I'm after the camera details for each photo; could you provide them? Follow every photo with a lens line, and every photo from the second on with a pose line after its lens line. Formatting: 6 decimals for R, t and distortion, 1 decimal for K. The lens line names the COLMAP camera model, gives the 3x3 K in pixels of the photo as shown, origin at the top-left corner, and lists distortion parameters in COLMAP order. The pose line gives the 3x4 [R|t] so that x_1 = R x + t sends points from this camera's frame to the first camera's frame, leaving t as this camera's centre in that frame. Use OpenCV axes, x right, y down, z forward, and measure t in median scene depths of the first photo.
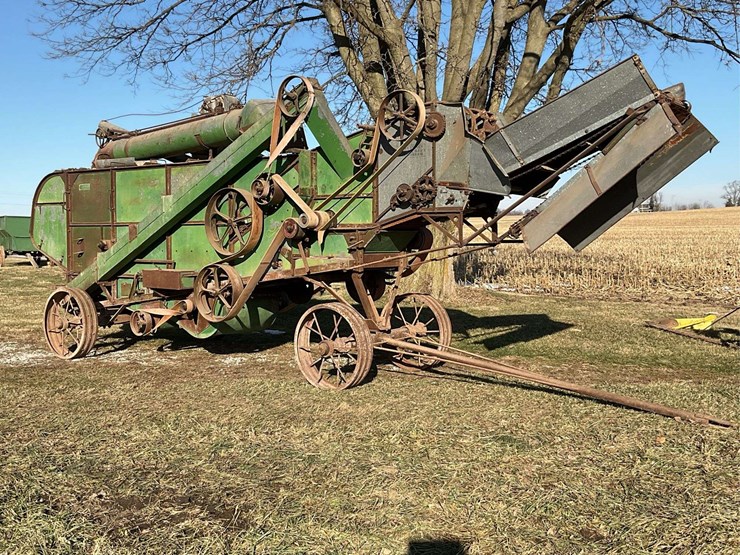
lens RADIAL K [[826.1, 0, 359.3], [0, 826.1, 278.1], [0, 0, 1]] dist [0.079184, -0.035787]
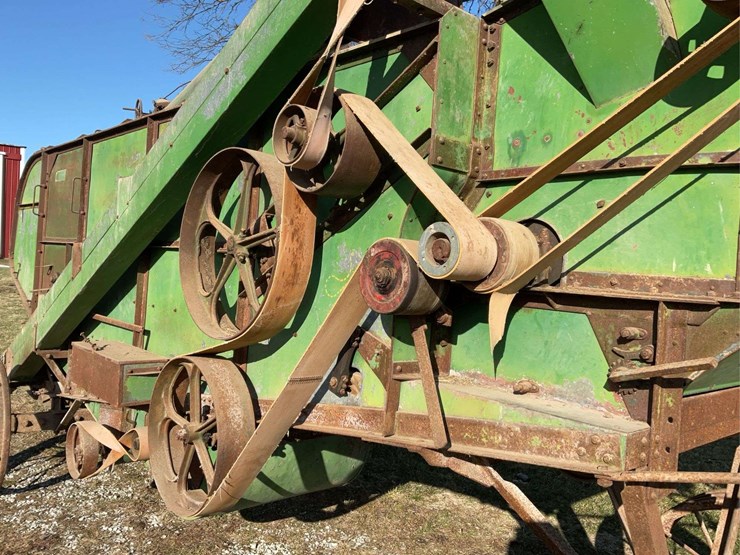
lens RADIAL K [[625.0, 0, 366.7], [0, 625.0, 279.0], [0, 0, 1]] dist [0.094240, -0.185363]
pose [[0.980444, 0.070466, -0.183750, -0.050320], [-0.078181, 0.996322, -0.035079, -0.049725], [0.180603, 0.048758, 0.982347, 0.765810]]
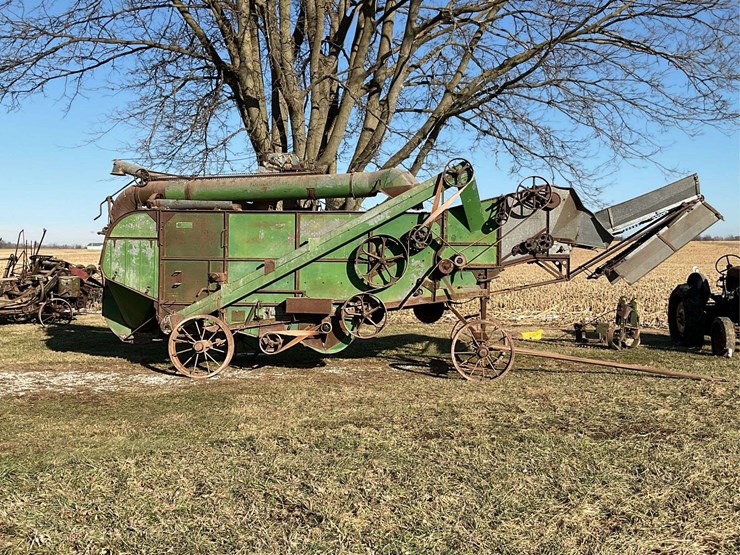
lens RADIAL K [[826.1, 0, 359.3], [0, 826.1, 278.1], [0, 0, 1]] dist [0.079184, -0.035787]
pose [[0.839372, 0.011514, 0.543435, -0.912082], [0.014440, 0.998950, -0.043468, 0.016417], [-0.543365, 0.044333, 0.838325, -0.067808]]
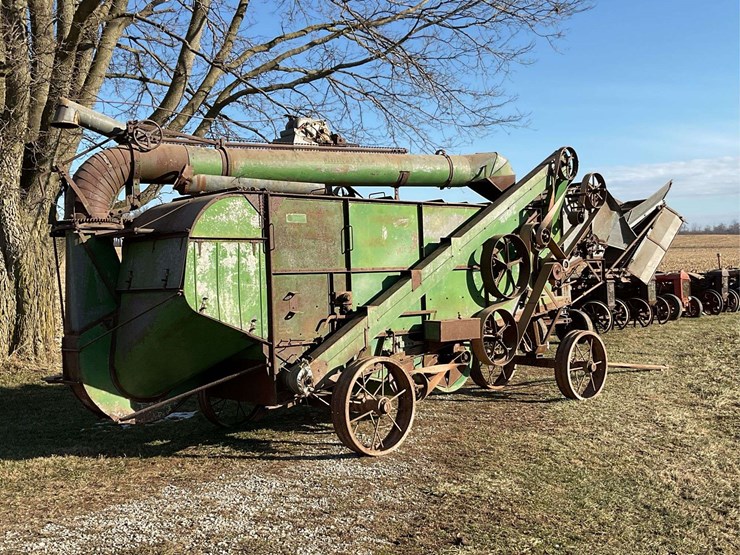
lens RADIAL K [[826.1, 0, 359.3], [0, 826.1, 278.1], [0, 0, 1]] dist [0.079184, -0.035787]
pose [[0.168320, -0.007016, 0.985707, -1.249110], [0.077927, 0.996940, -0.006211, -0.062810], [-0.982647, 0.077859, 0.168352, 1.035516]]
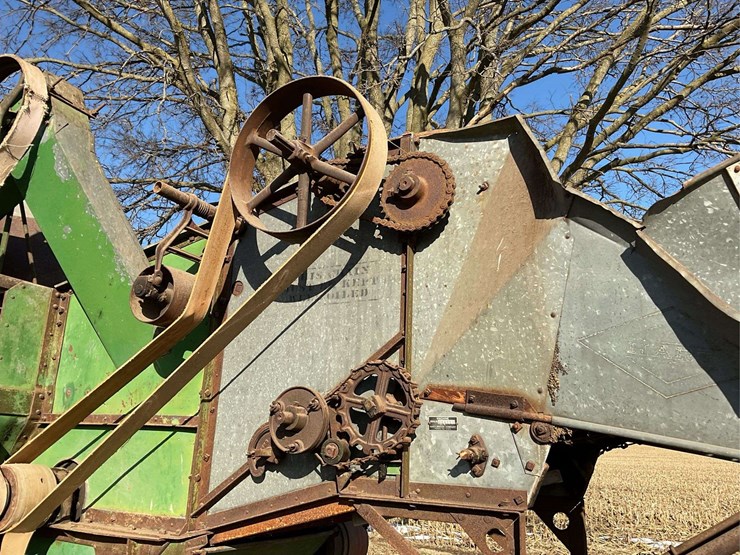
lens RADIAL K [[625.0, 0, 366.7], [0, 625.0, 279.0], [0, 0, 1]] dist [0.094240, -0.185363]
pose [[0.989194, 0.080551, 0.122503, 0.043044], [-0.037778, 0.947376, -0.317887, -0.074120], [-0.141662, 0.309824, 0.940181, 0.708298]]
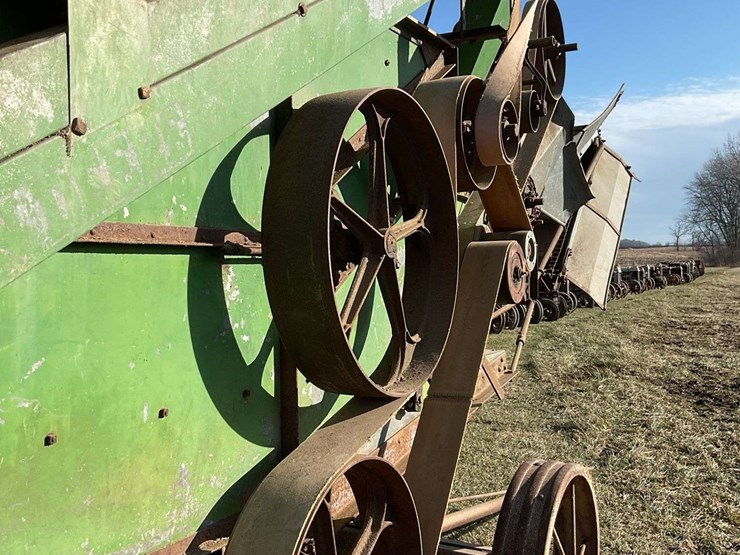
lens RADIAL K [[826.1, 0, 359.3], [0, 826.1, 278.1], [0, 0, 1]] dist [0.079184, -0.035787]
pose [[-0.171129, -0.005701, 0.985232, -0.382960], [0.057221, 0.998238, 0.015716, -0.064338], [-0.983586, 0.059065, -0.170501, 1.071985]]
